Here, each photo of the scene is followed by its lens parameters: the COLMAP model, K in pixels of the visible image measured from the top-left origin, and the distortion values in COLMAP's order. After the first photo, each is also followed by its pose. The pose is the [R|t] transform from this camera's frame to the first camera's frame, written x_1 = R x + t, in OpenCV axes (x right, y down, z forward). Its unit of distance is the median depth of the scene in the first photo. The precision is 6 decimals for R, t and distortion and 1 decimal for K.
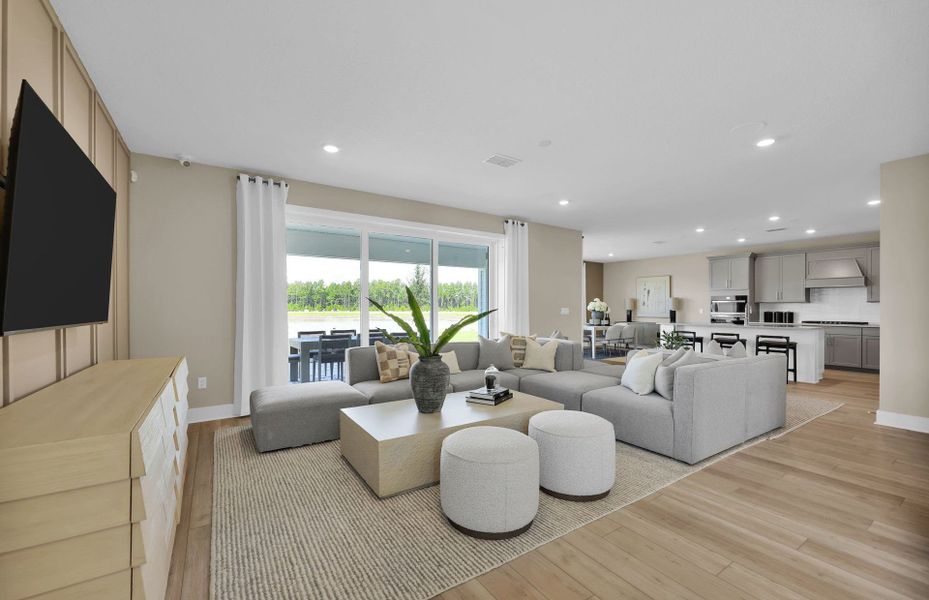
lens RADIAL K [[377.7, 0, 465.3], [0, 377.7, 306.0], [0, 0, 1]] dist [-0.000749, 0.000205]
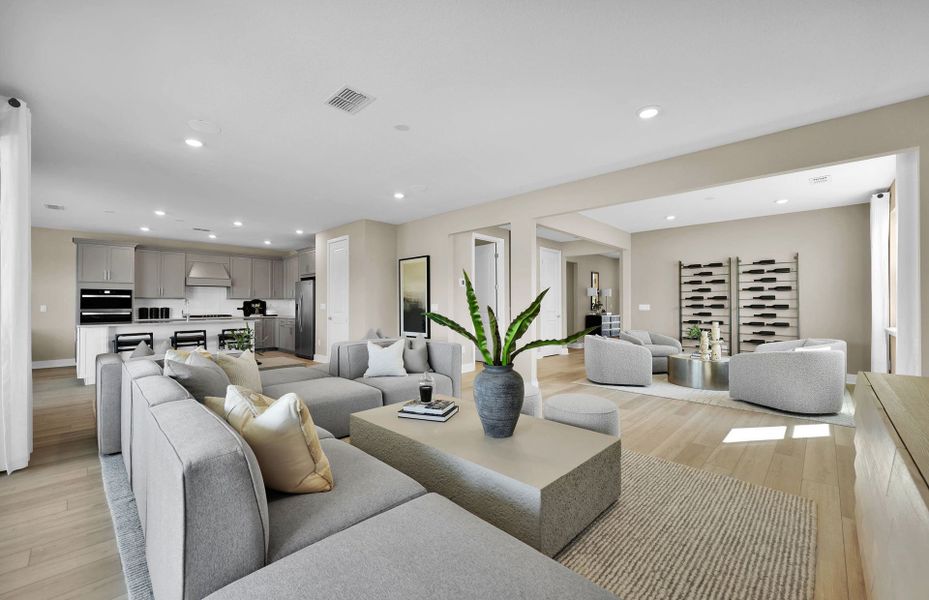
lens RADIAL K [[377.7, 0, 459.9], [0, 377.7, 300.5], [0, 0, 1]] dist [-0.000749, 0.000205]
pose [[-0.211722, 0.006389, 0.977309, -0.292272], [-0.002809, 0.999971, -0.007146, 0.001530], [-0.977326, -0.004258, -0.211698, 0.427898]]
